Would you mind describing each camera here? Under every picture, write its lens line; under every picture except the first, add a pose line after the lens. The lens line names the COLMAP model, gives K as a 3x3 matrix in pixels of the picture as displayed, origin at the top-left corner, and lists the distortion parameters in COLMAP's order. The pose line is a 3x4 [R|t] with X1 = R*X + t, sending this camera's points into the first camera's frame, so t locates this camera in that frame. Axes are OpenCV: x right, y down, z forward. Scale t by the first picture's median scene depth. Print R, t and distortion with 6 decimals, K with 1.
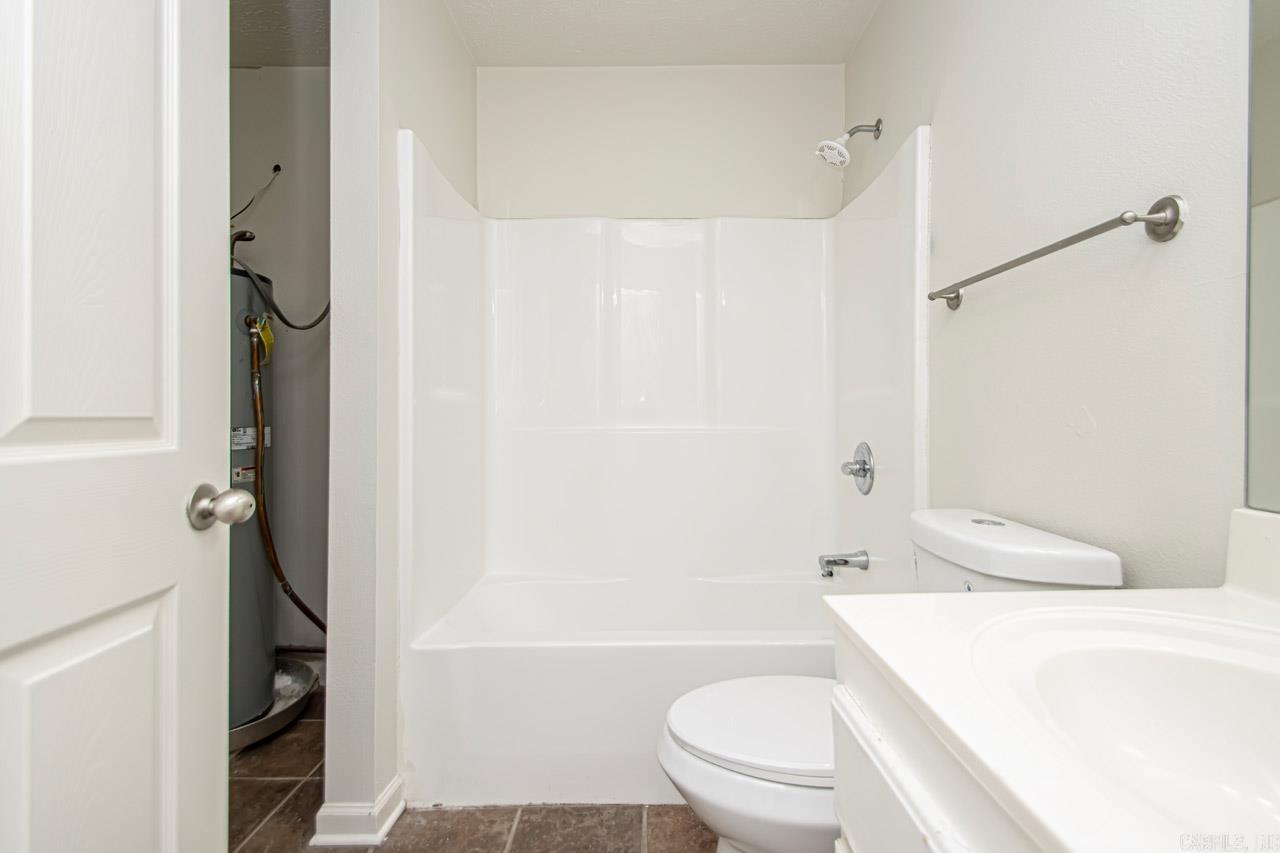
lens RADIAL K [[598.9, 0, 637.7], [0, 598.9, 416.9], [0, 0, 1]] dist [0.038421, -0.031132]
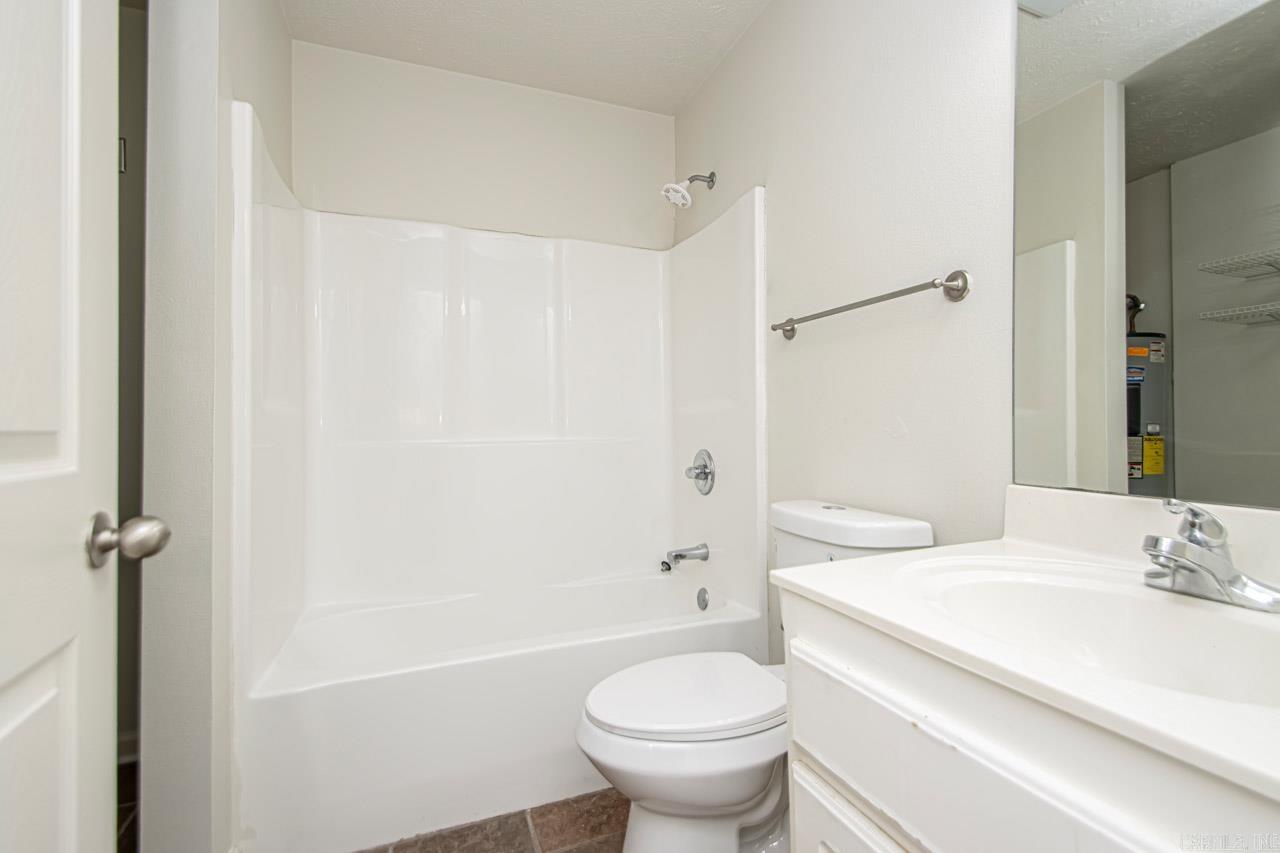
lens RADIAL K [[594.5, 0, 649.7], [0, 594.5, 424.9], [0, 0, 1]] dist [0.019452, -0.018154]
pose [[0.925621, -0.006162, 0.378400, -0.177028], [0.009414, 0.999933, -0.006744, 0.002422], [-0.378334, 0.009805, 0.925617, -0.016231]]
